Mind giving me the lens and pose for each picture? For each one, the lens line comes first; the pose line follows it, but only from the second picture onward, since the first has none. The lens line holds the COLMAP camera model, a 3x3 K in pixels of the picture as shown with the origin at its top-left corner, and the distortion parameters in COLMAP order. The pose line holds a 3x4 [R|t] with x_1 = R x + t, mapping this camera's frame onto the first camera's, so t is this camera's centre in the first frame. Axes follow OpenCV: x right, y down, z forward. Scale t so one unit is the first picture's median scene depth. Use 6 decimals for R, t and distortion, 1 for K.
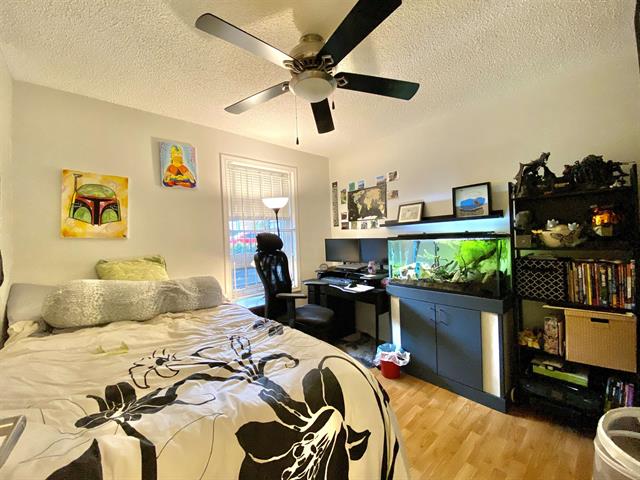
lens RADIAL K [[261.7, 0, 322.3], [0, 261.7, 239.0], [0, 0, 1]] dist [0.010276, -0.015657]
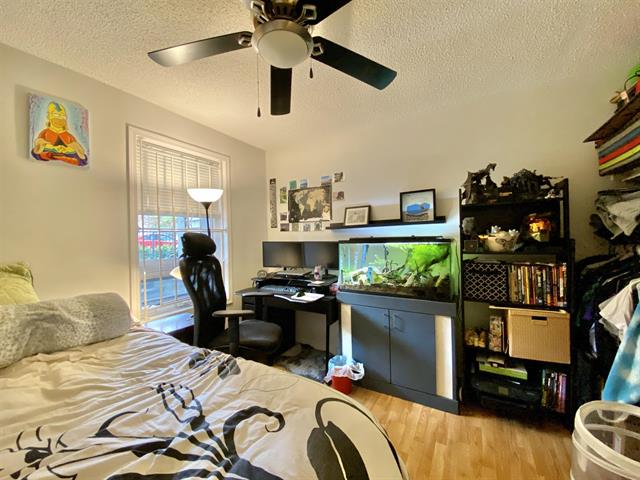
lens RADIAL K [[261.7, 0, 322.1], [0, 261.7, 239.1], [0, 0, 1]] dist [0.010276, -0.015657]
pose [[0.950577, 0.015320, 0.310112, -0.126293], [-0.011273, 0.999826, -0.014838, 0.004167], [-0.310285, 0.010608, 0.950584, 0.181906]]
